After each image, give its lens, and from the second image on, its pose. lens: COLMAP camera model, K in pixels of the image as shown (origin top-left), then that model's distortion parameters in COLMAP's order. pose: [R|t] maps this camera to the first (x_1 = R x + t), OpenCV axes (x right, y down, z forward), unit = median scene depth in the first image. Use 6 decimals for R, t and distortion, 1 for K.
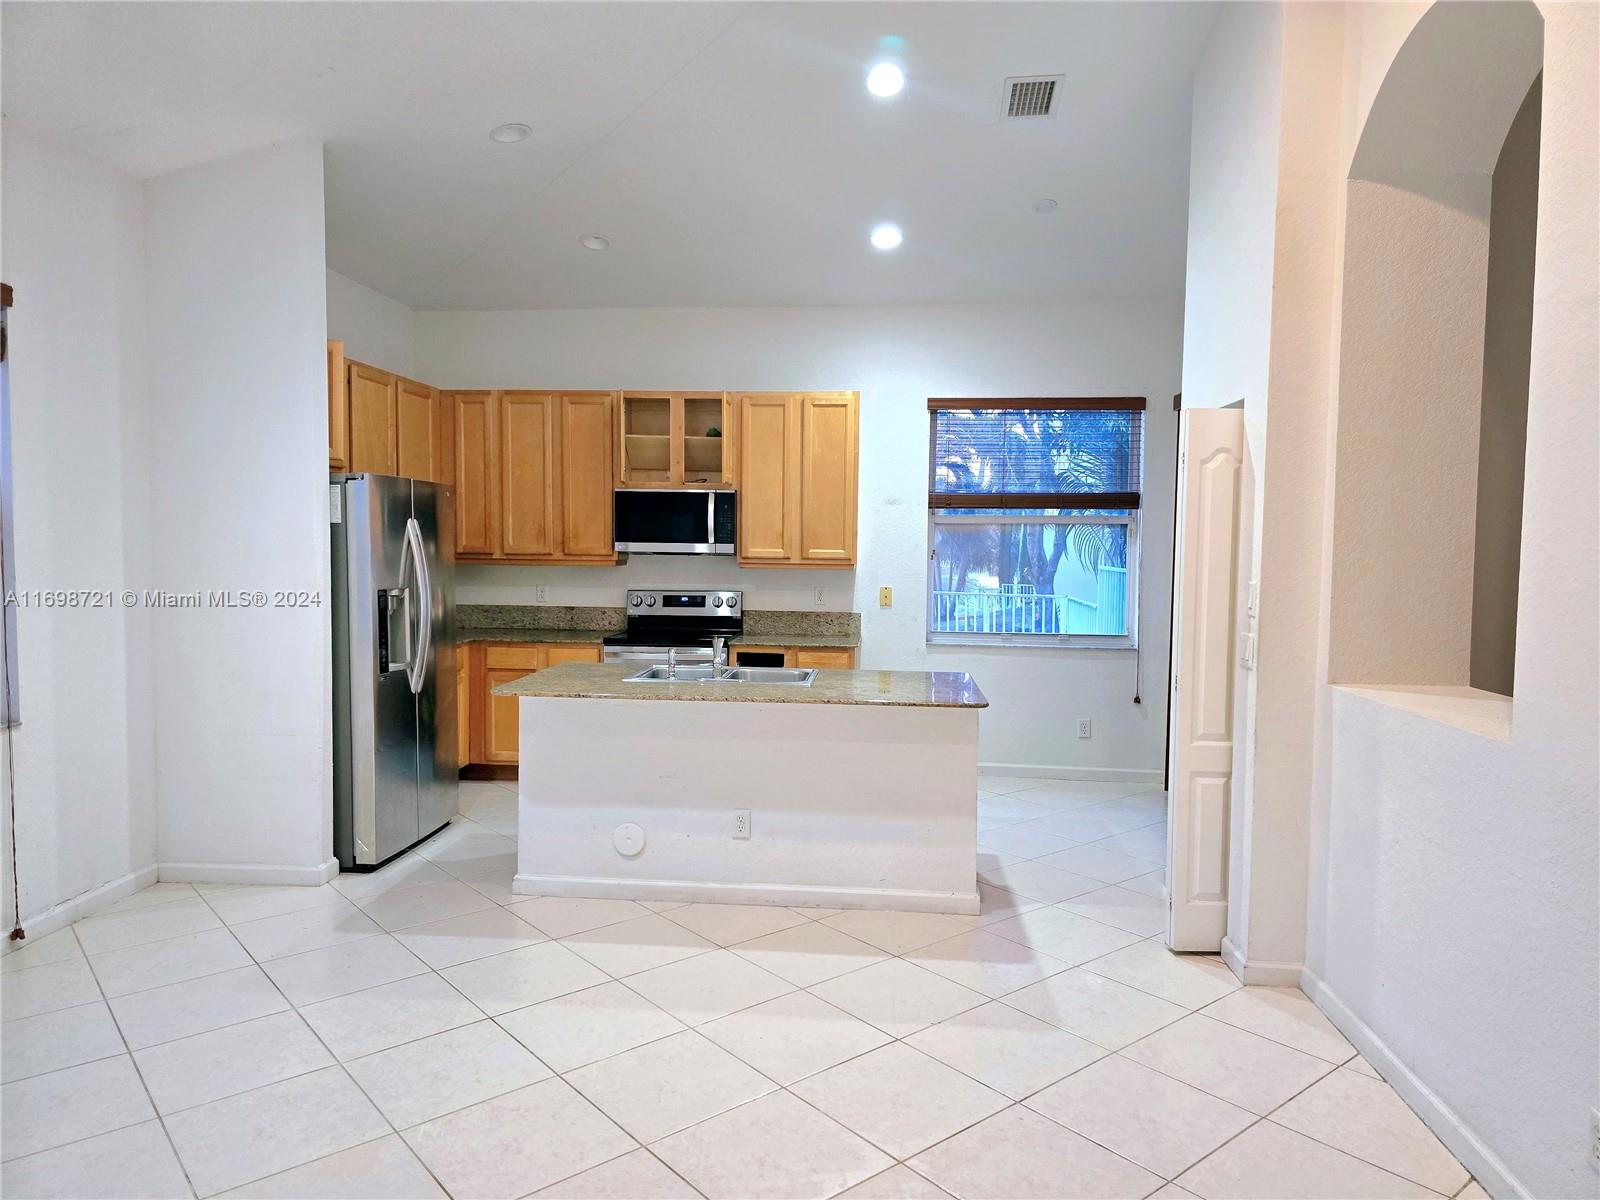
lens RADIAL K [[1064.2, 0, 798.4], [0, 1064.2, 603.7], [0, 0, 1]] dist [0.081287, -0.032891]
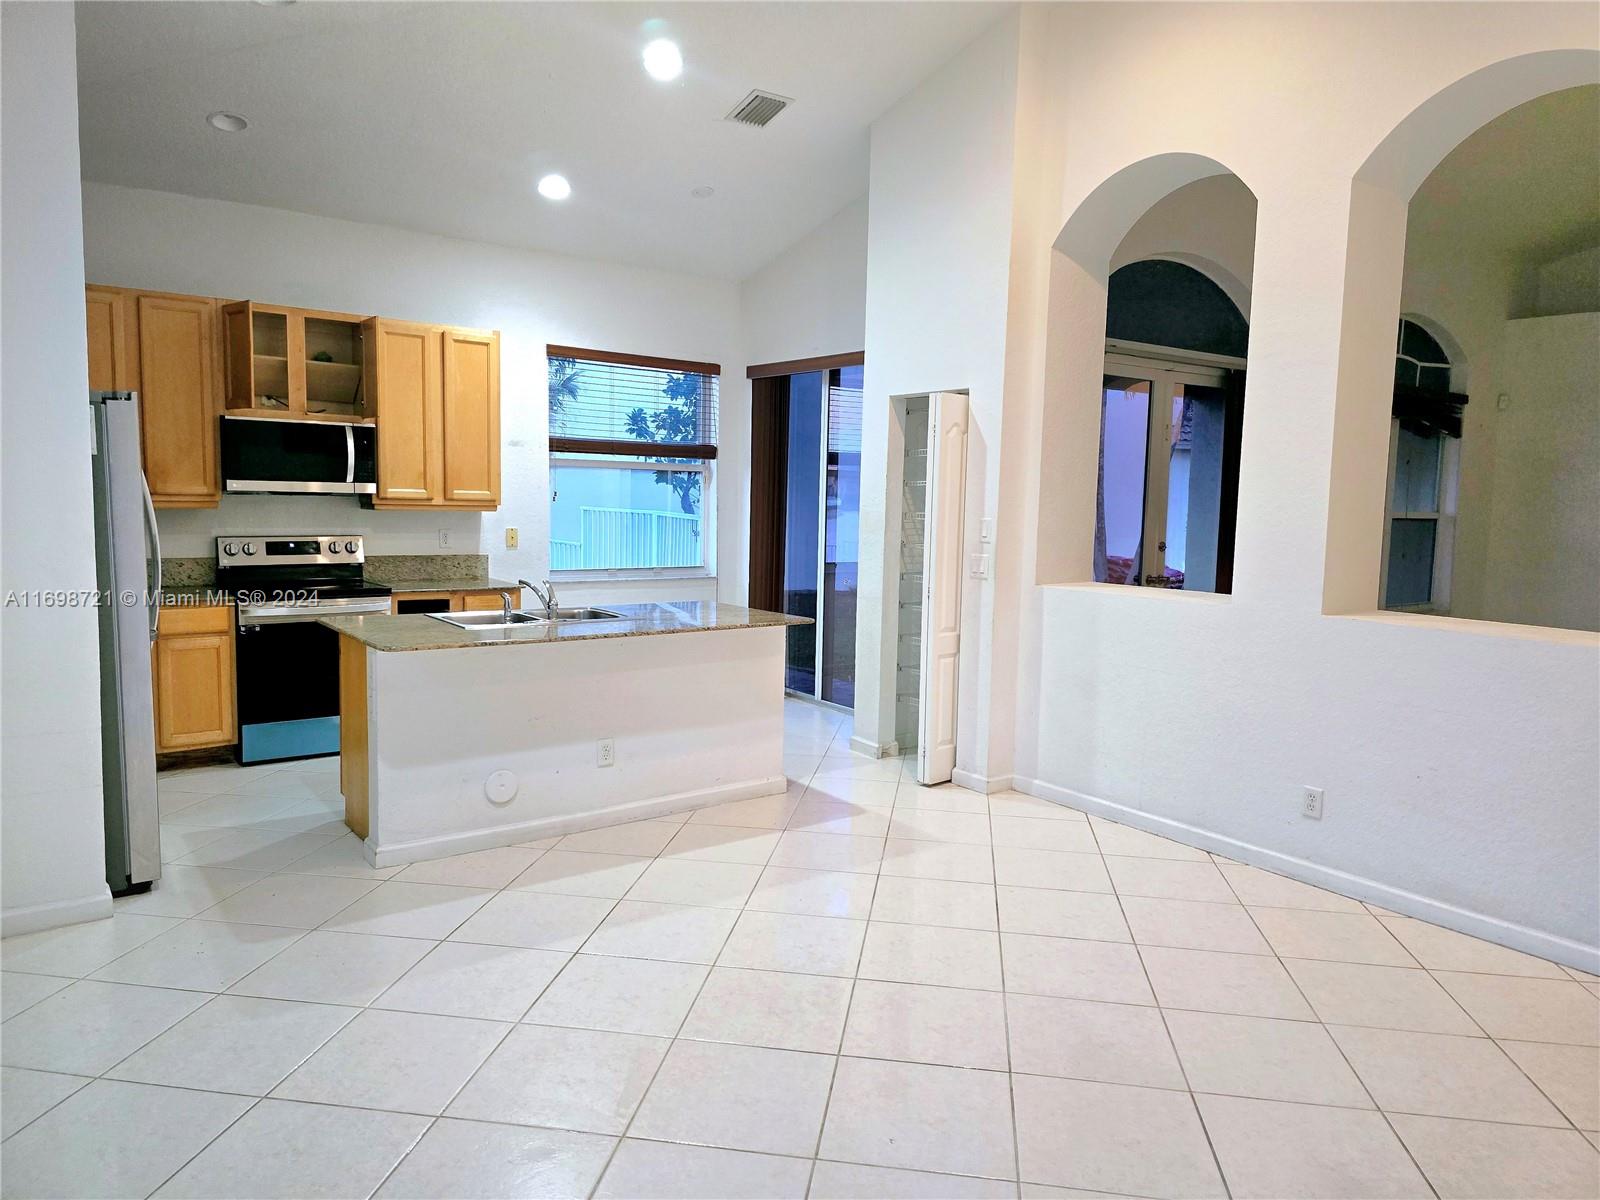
lens RADIAL K [[1064.2, 0, 805.2], [0, 1064.2, 591.1], [0, 0, 1]] dist [0.081287, -0.032891]
pose [[0.747729, -0.056356, 0.661608, -0.406550], [0.026849, 0.998143, 0.054678, -0.004374], [-0.663461, -0.023121, 0.747854, 0.052305]]
